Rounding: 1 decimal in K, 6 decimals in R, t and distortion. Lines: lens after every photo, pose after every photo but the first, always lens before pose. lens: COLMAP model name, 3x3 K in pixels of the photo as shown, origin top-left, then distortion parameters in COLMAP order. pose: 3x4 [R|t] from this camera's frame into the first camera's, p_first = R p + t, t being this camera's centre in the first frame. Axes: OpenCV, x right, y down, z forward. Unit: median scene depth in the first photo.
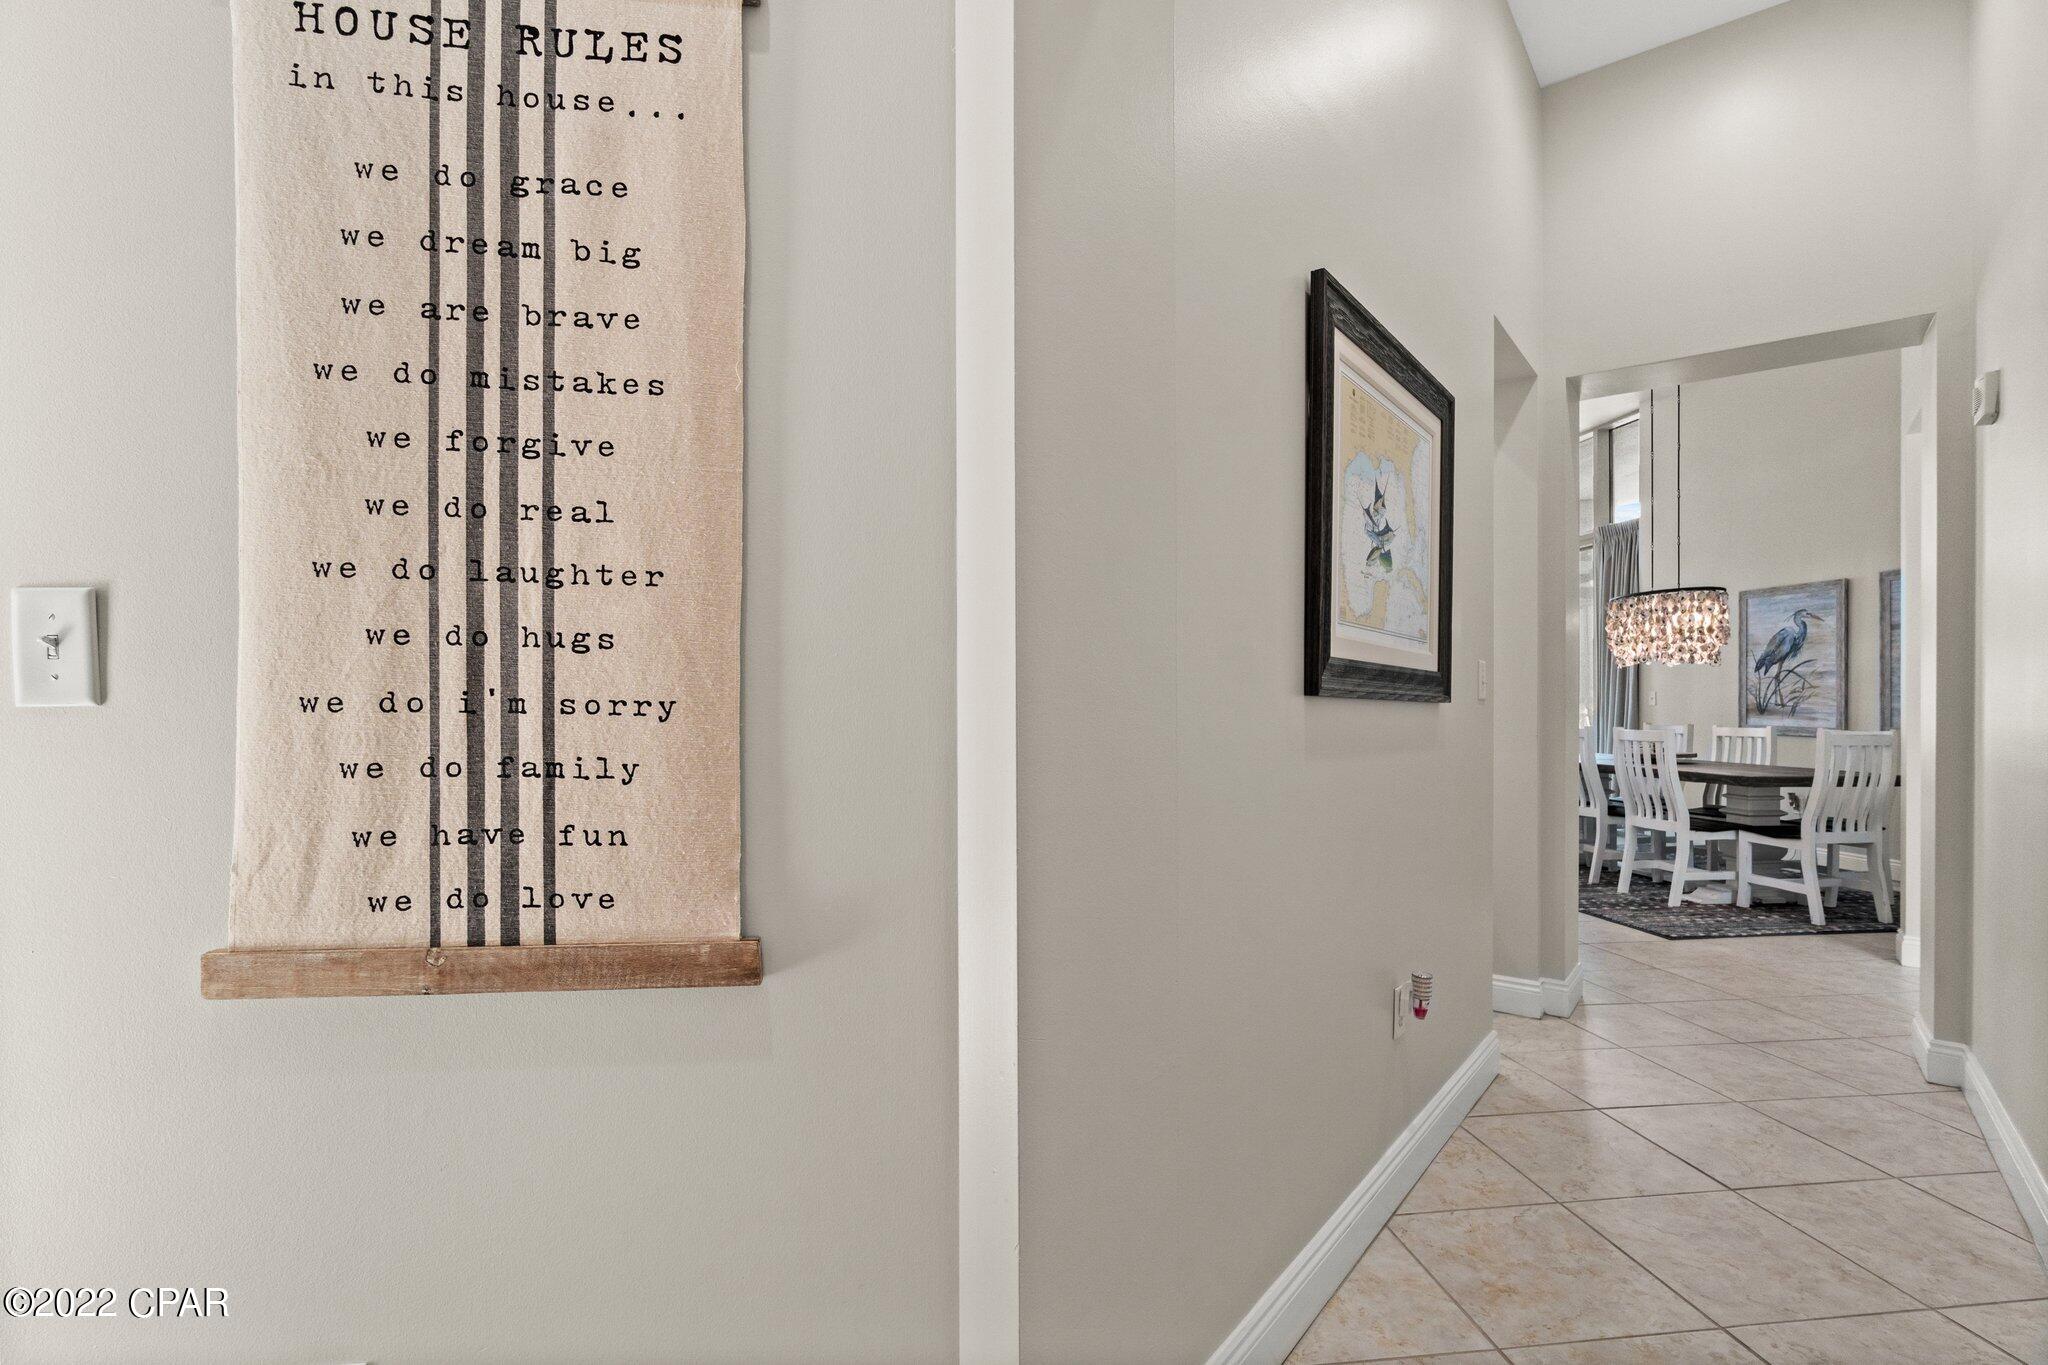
lens RADIAL K [[944.0, 0, 1023.1], [0, 944.0, 698.8], [0, 0, 1]] dist [-0.011899, 0.000003]
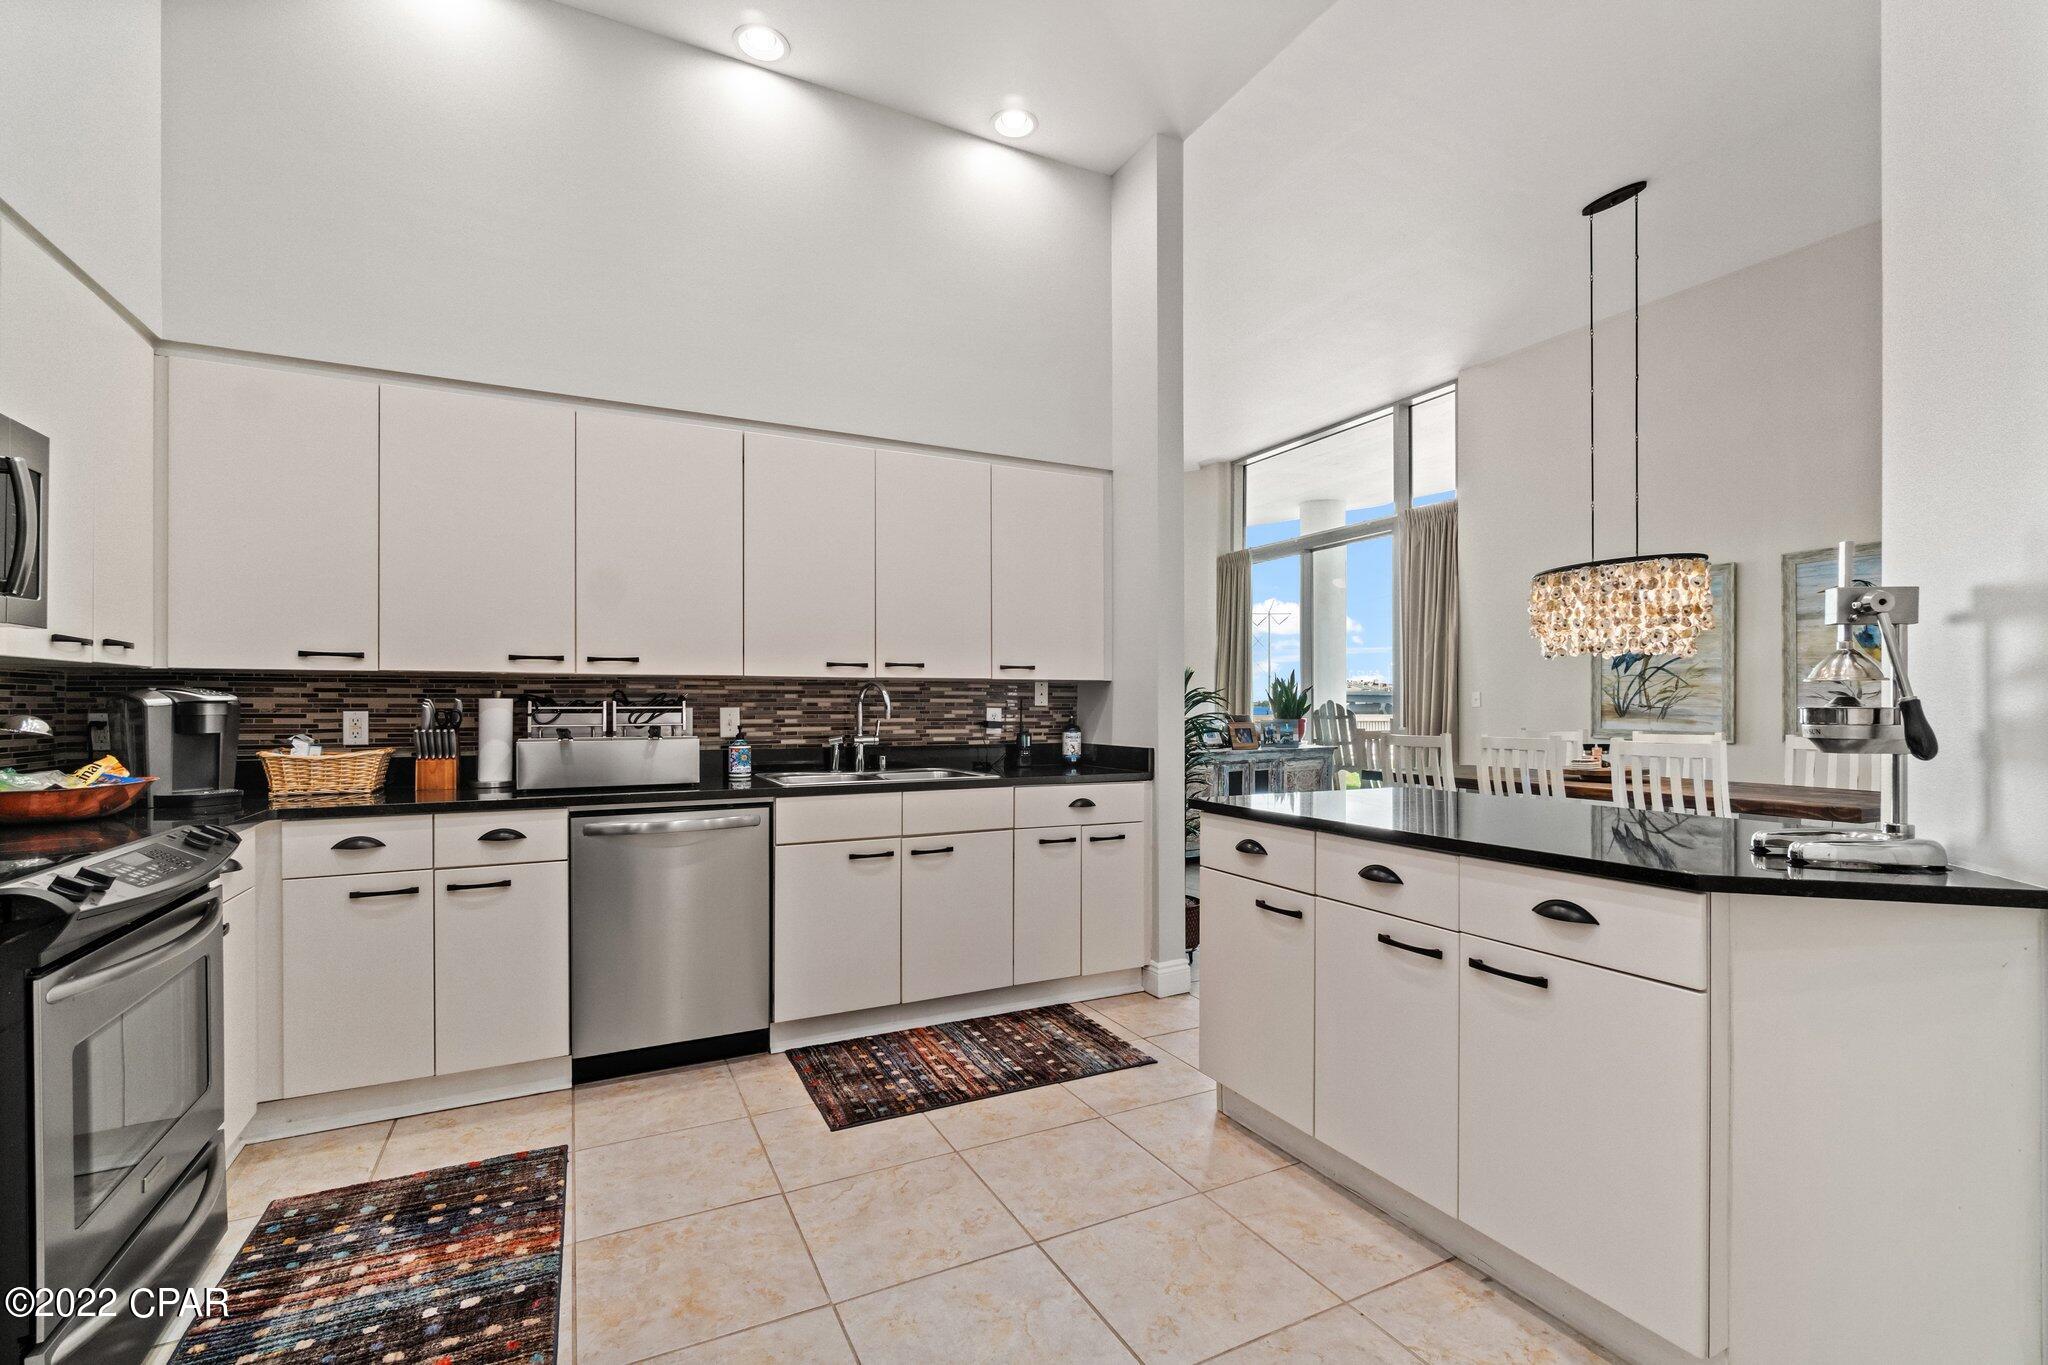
lens RADIAL K [[897.3, 0, 1023.2], [0, 897.3, 701.3], [0, 0, 1]] dist [-0.000431, 0.000266]
pose [[0.940401, -0.000139, 0.340069, -0.038493], [0.000176, 1.000000, -0.000077, 0.001890], [-0.340069, 0.000132, 0.940401, 0.454579]]
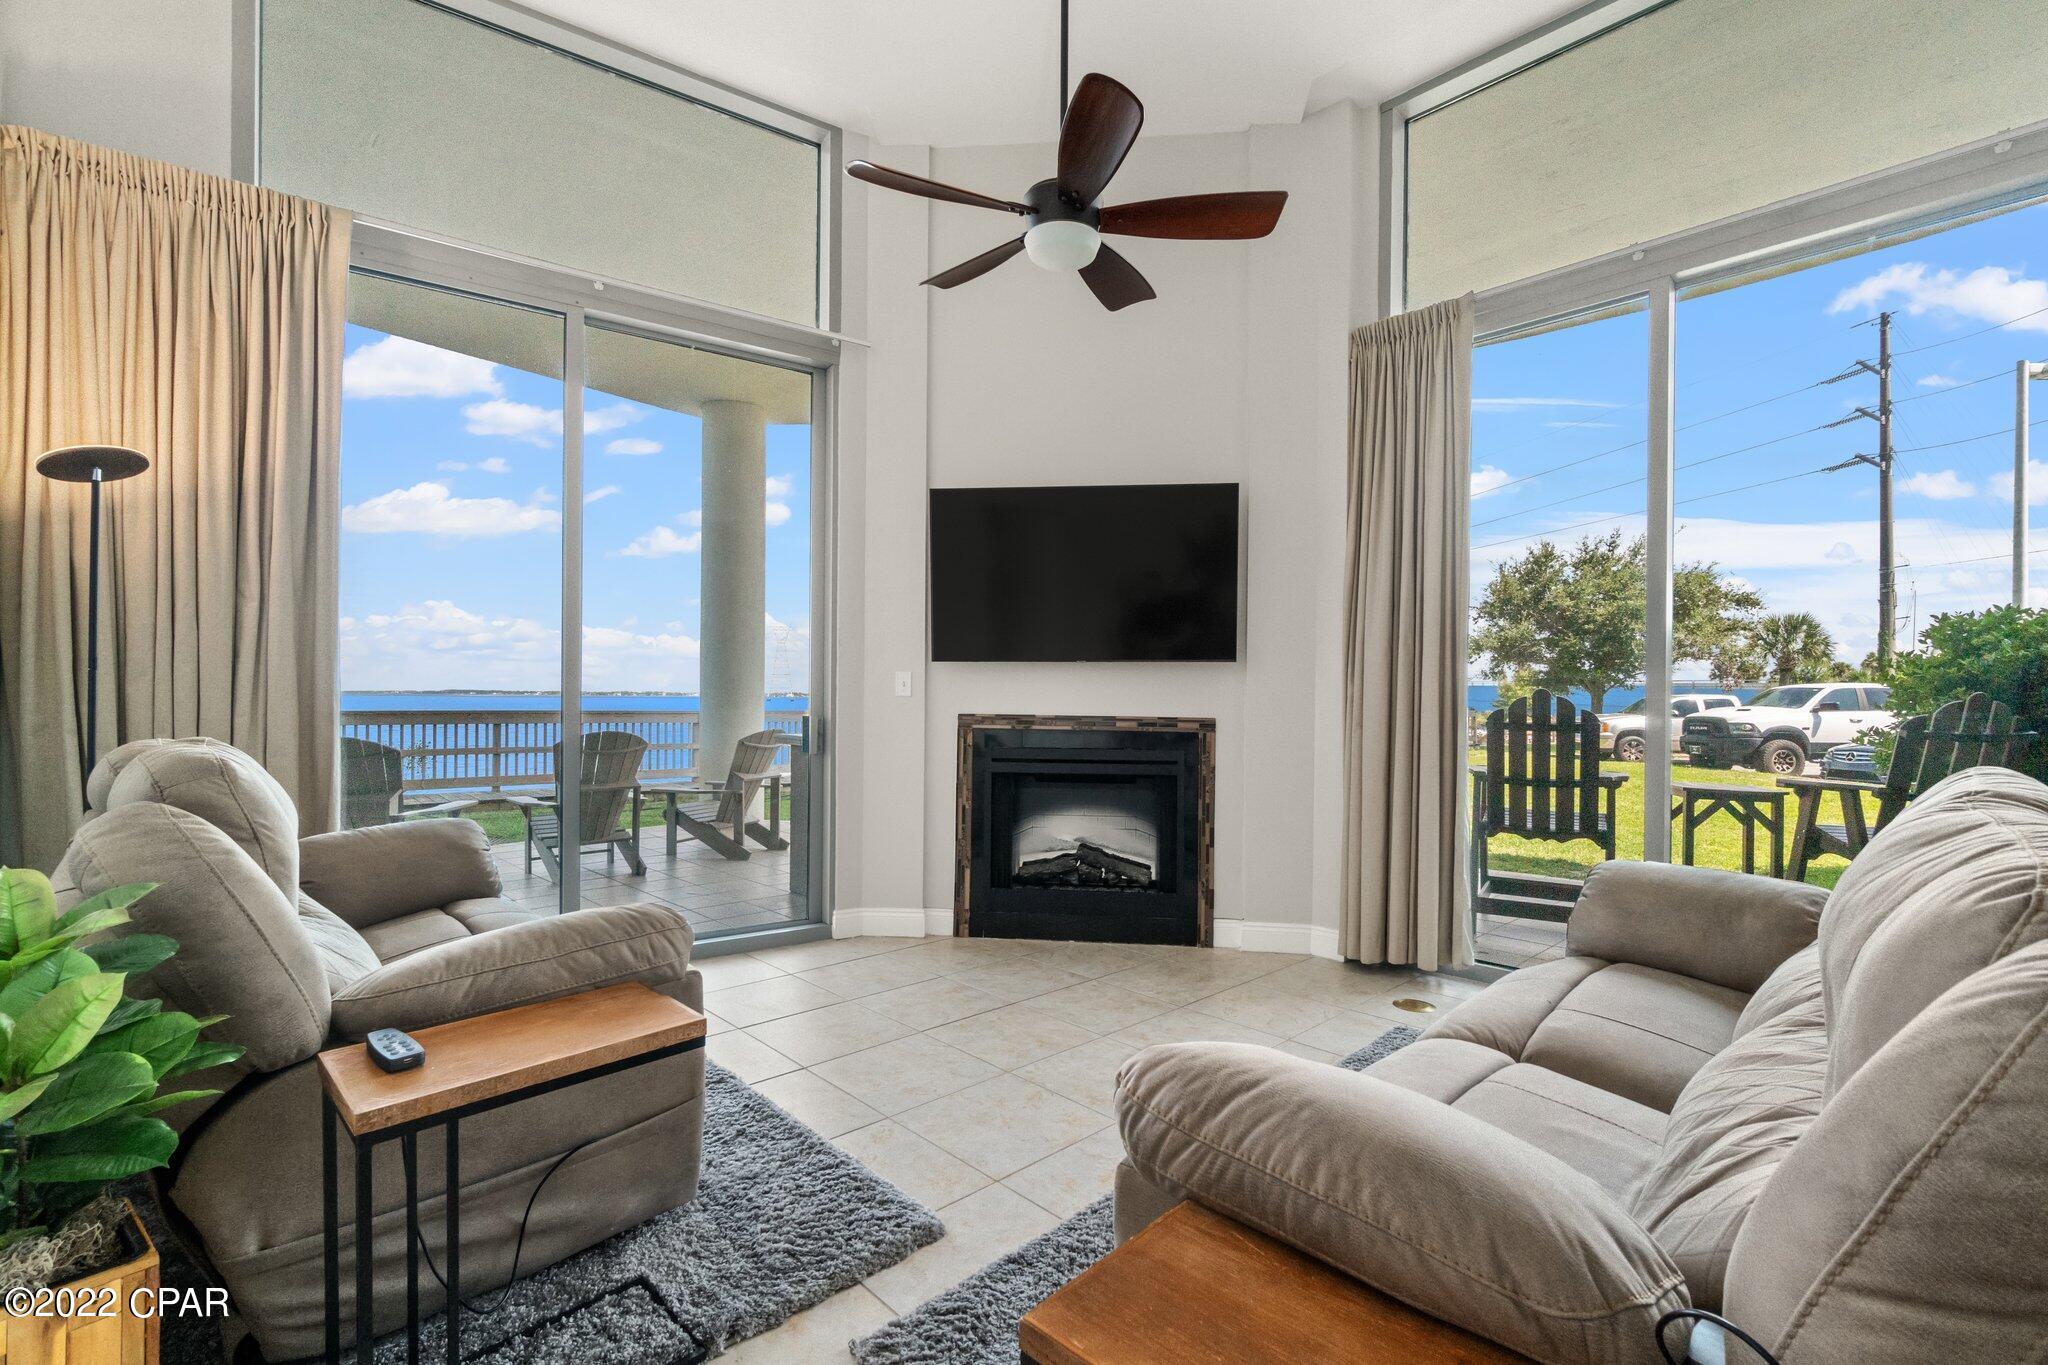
lens RADIAL K [[897.3, 0, 1023.2], [0, 897.3, 701.3], [0, 0, 1]] dist [-0.000431, 0.000266]
pose [[0.799887, 0.004755, 0.600132, 0.253381], [-0.010518, 0.999926, 0.006097, 0.009446], [-0.600059, -0.011189, 0.799878, 1.463240]]
